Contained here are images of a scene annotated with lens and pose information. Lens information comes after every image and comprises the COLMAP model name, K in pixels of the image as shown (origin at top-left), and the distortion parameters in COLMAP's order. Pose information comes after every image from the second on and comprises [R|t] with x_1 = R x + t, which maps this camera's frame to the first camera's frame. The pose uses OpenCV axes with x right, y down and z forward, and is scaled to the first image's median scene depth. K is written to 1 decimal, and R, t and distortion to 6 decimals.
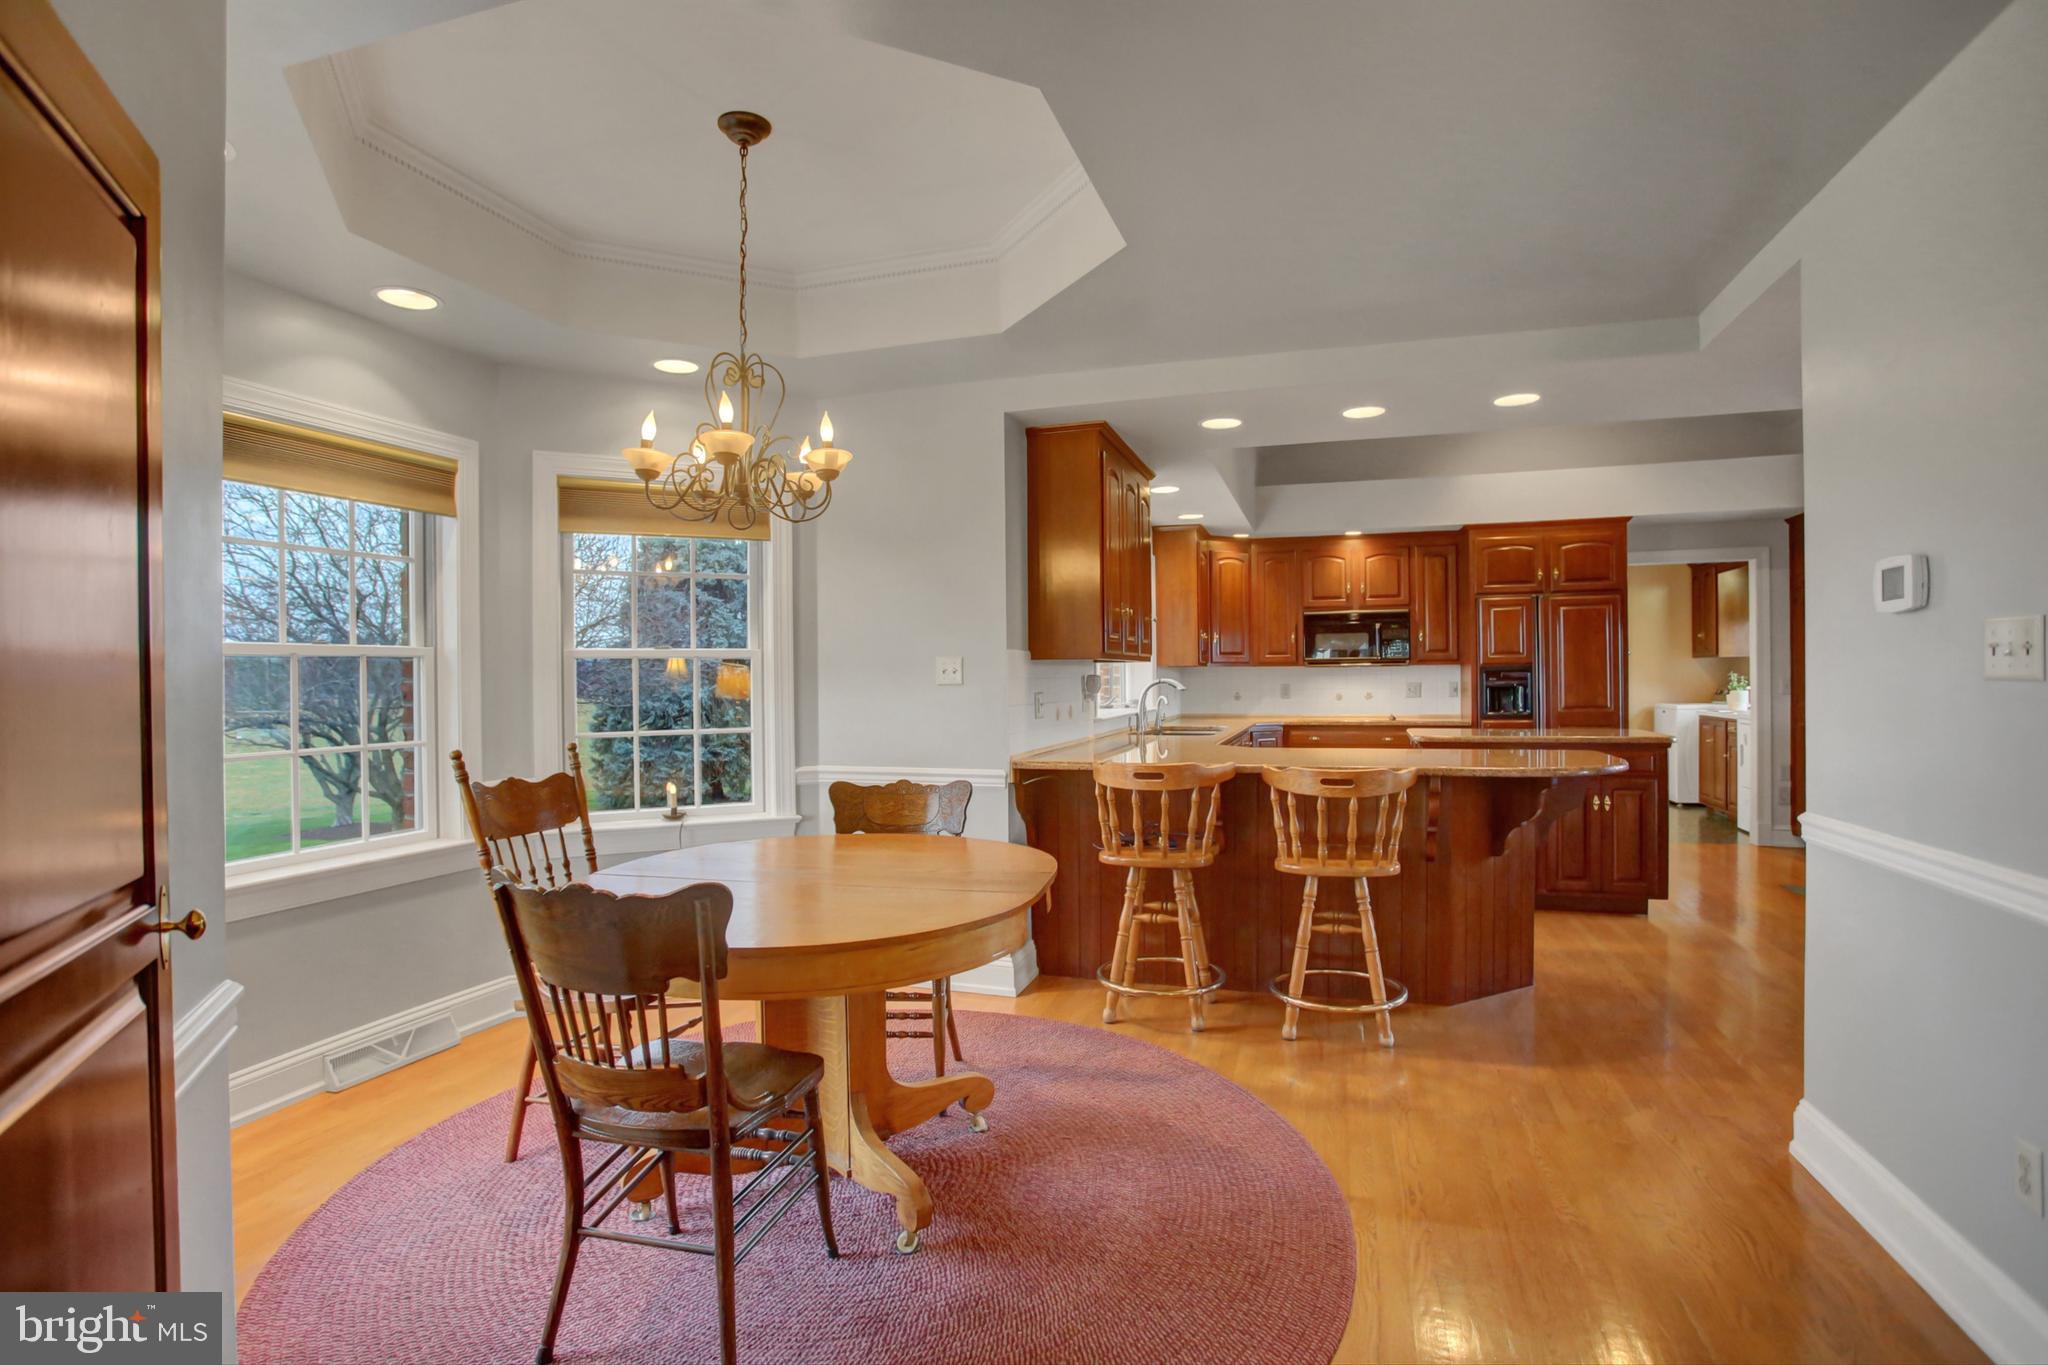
lens RADIAL K [[1016.2, 0, 1020.3], [0, 1016.2, 675.6], [0, 0, 1]] dist [-0.061661, 0.023477]
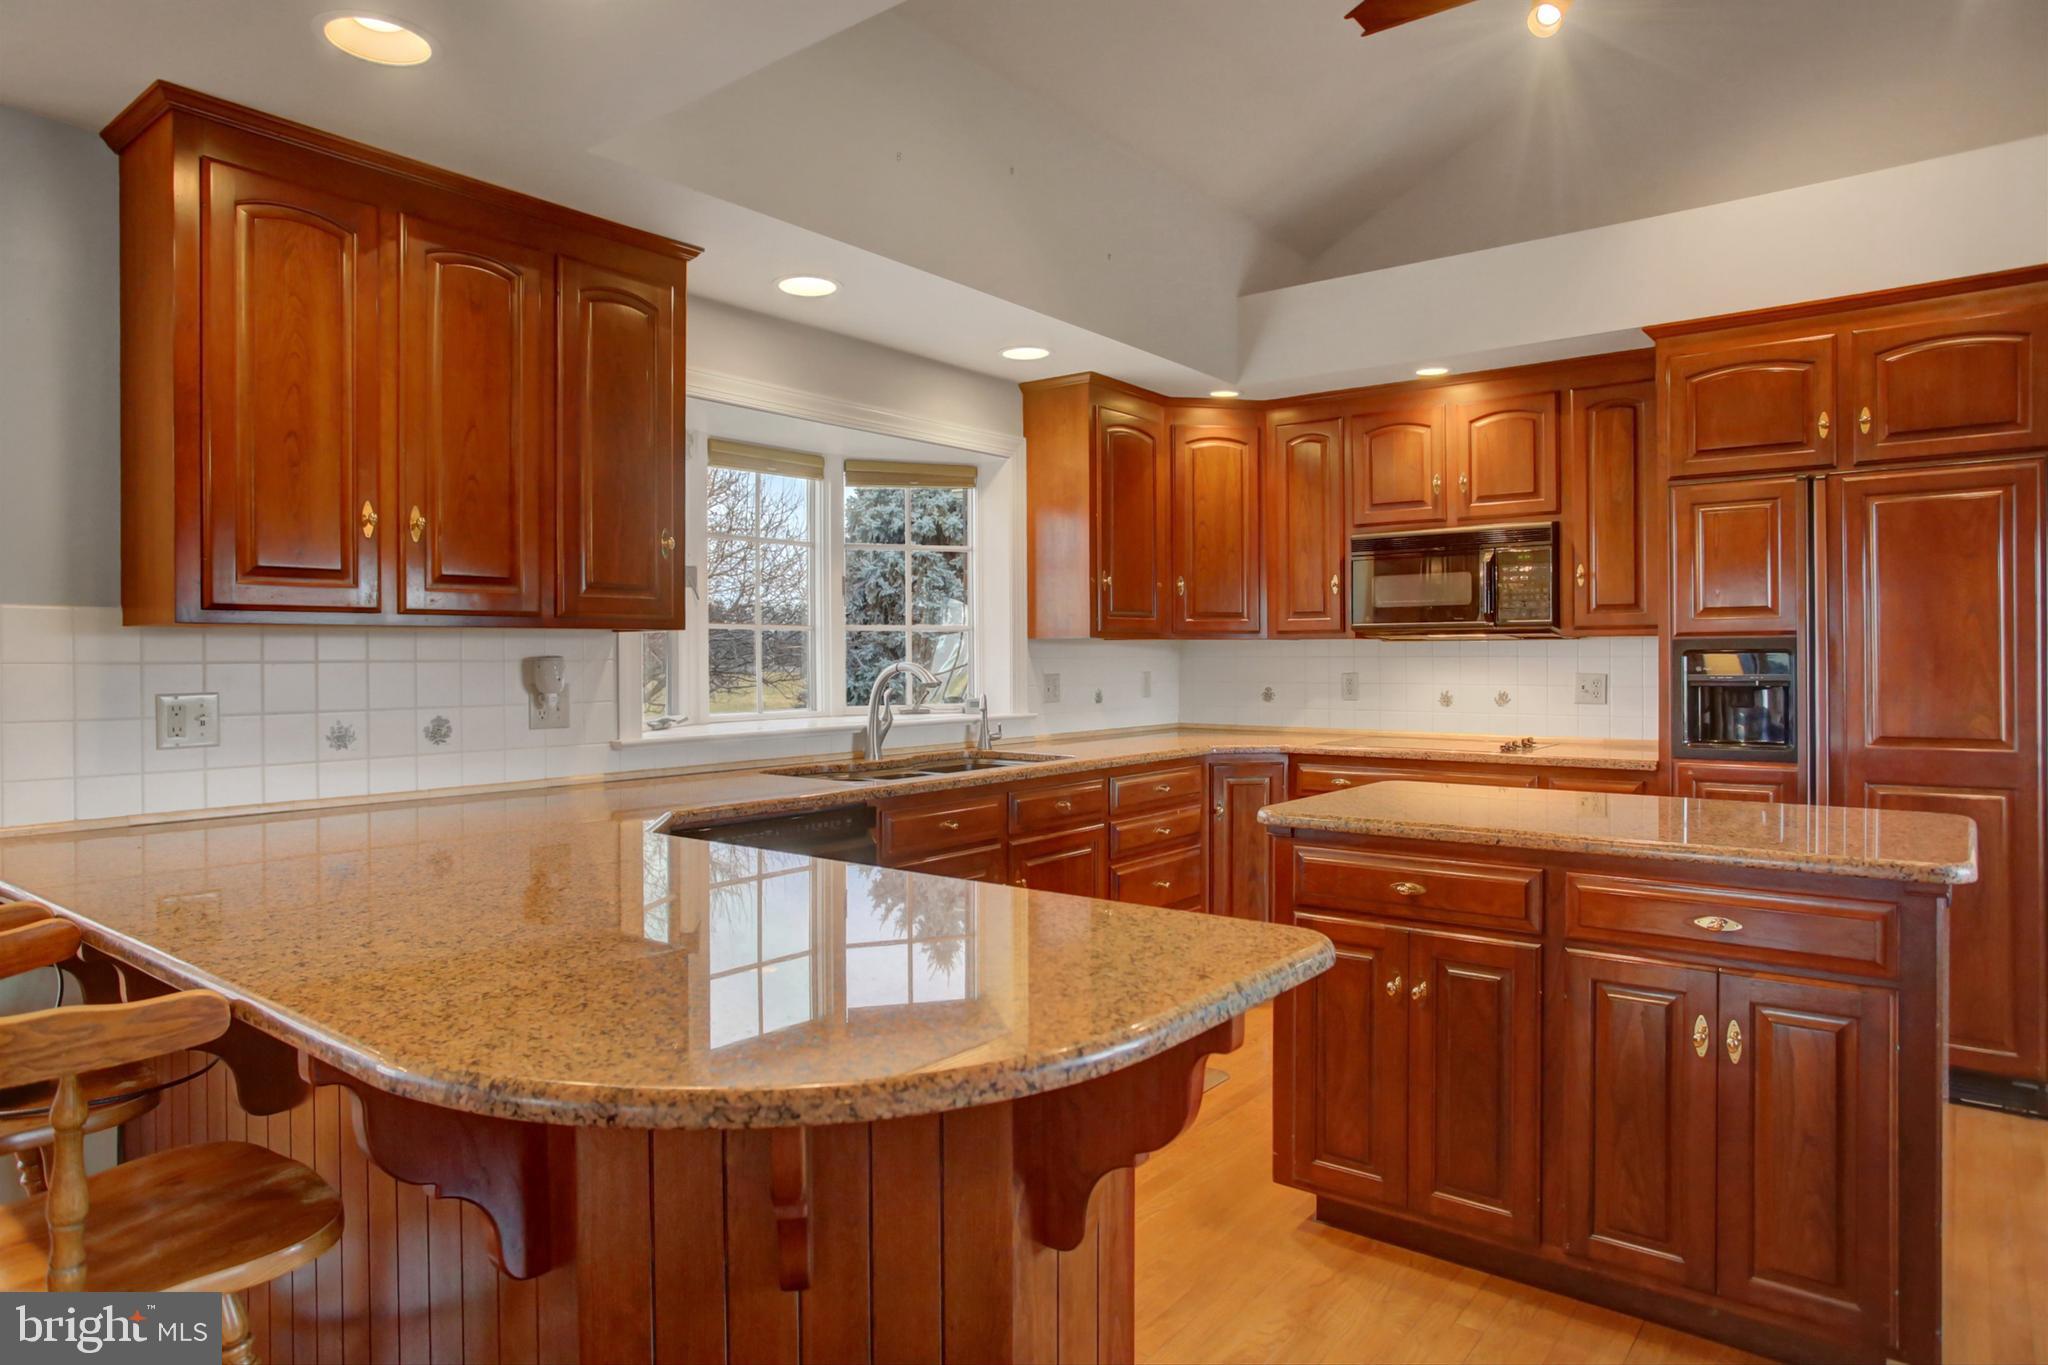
lens RADIAL K [[1190.9, 0, 1089.9], [0, 1190.9, 652.9], [0, 0, 1]] dist [-0.023531, 0.024181]
pose [[0.944857, 0.007580, -0.327396, 0.354453], [-0.006167, 0.999967, 0.005355, -0.004729], [0.327425, -0.003041, 0.944872, 0.384394]]
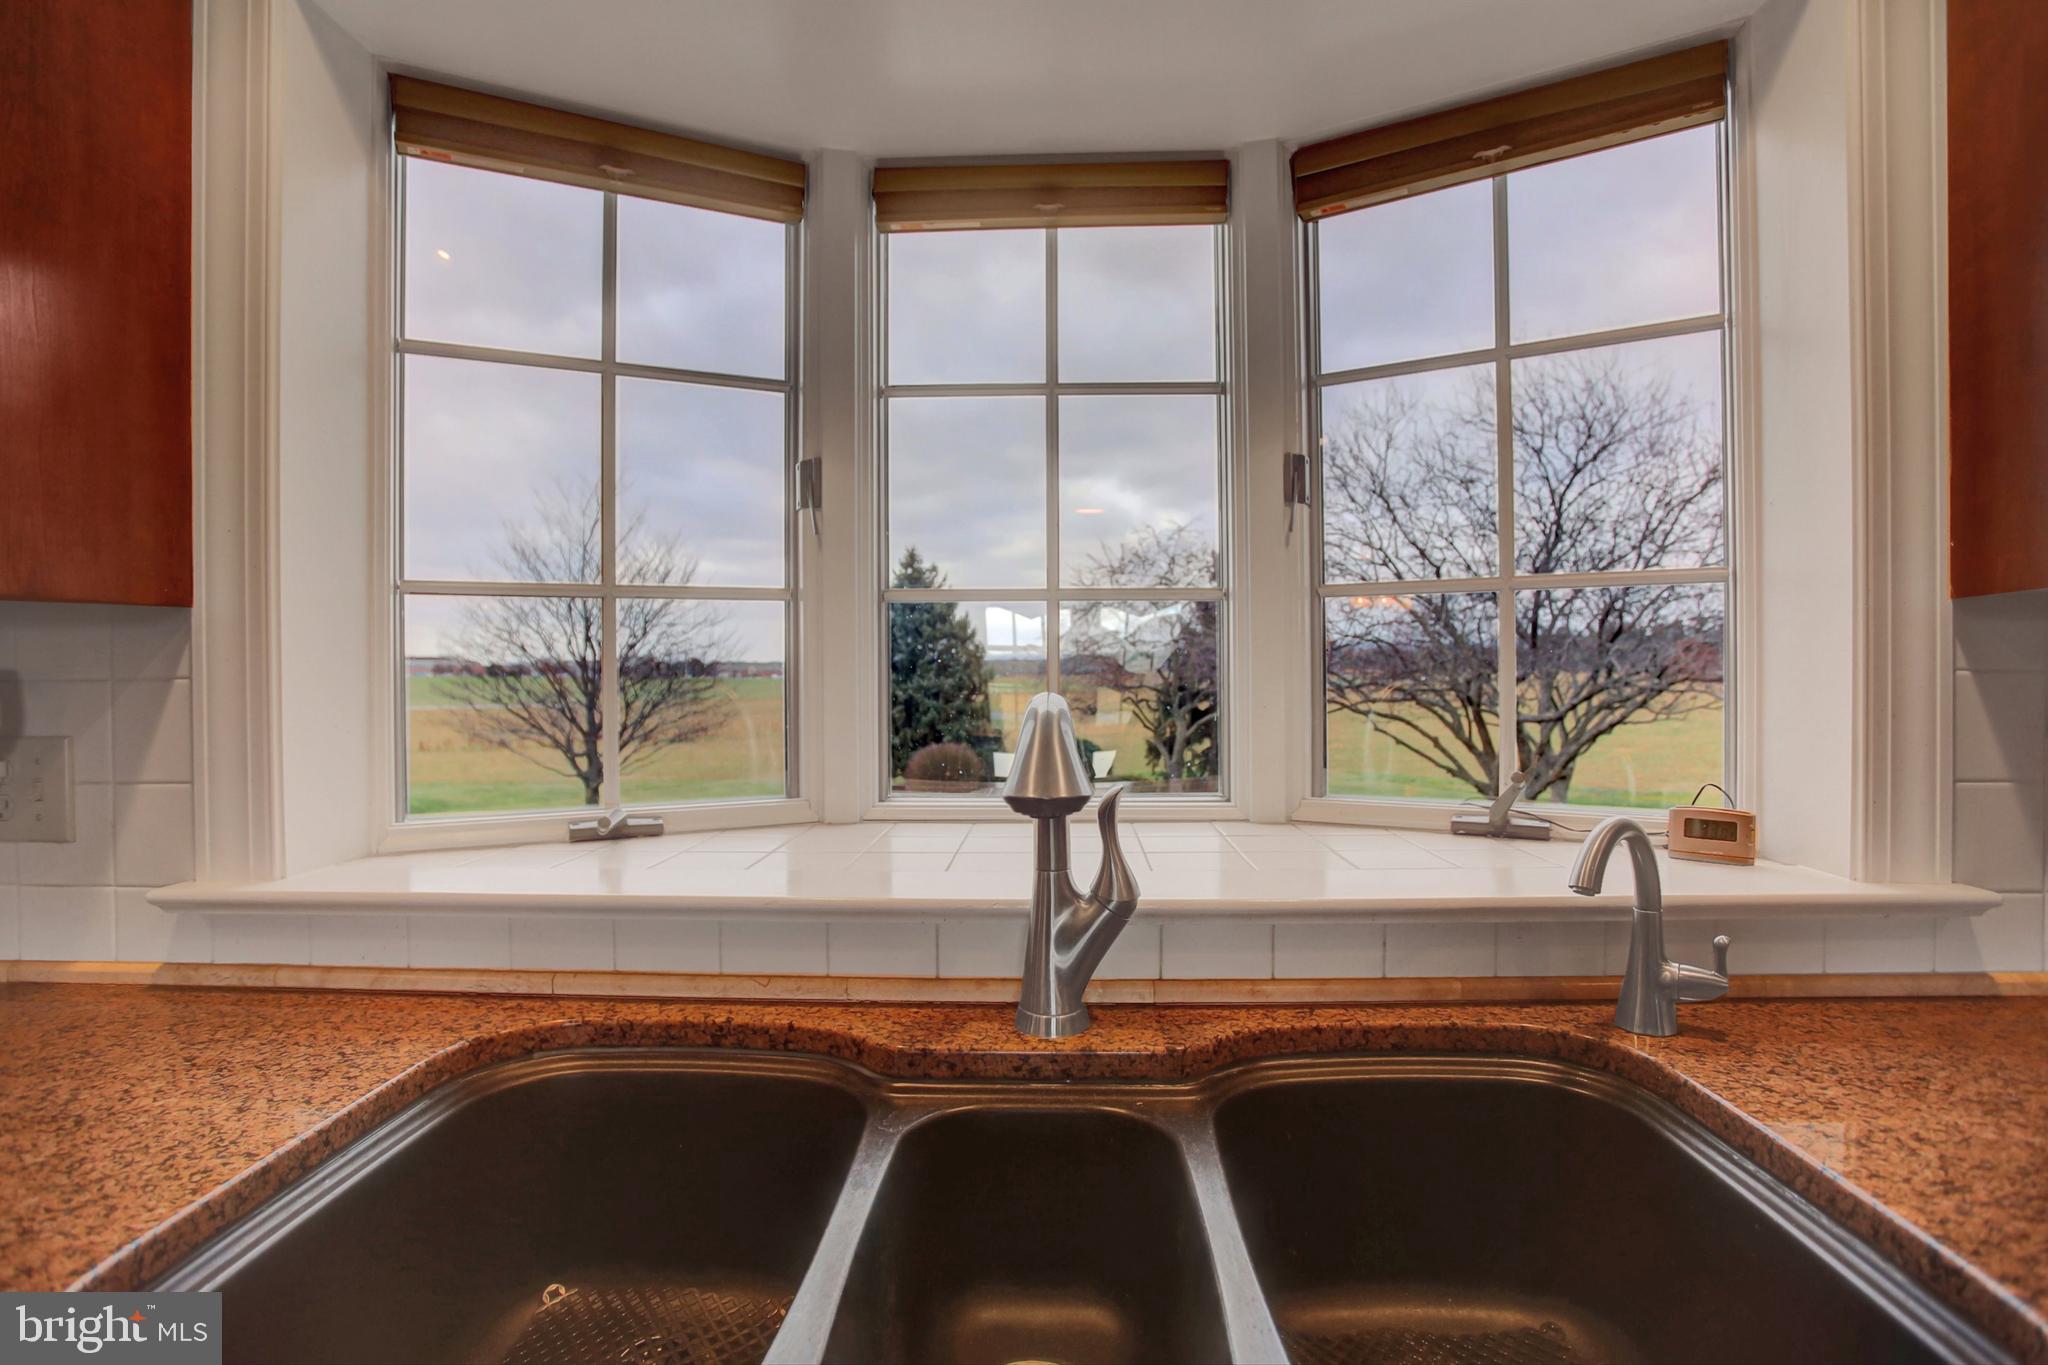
lens RADIAL K [[1016.2, 0, 1020.3], [0, 1016.2, 675.6], [0, 0, 1]] dist [-0.061661, 0.023477]
pose [[0.252592, 0.015225, -0.967453, 0.220932], [0.003403, 0.999856, 0.016623, -0.000798], [0.967567, -0.007492, 0.252504, 0.790761]]
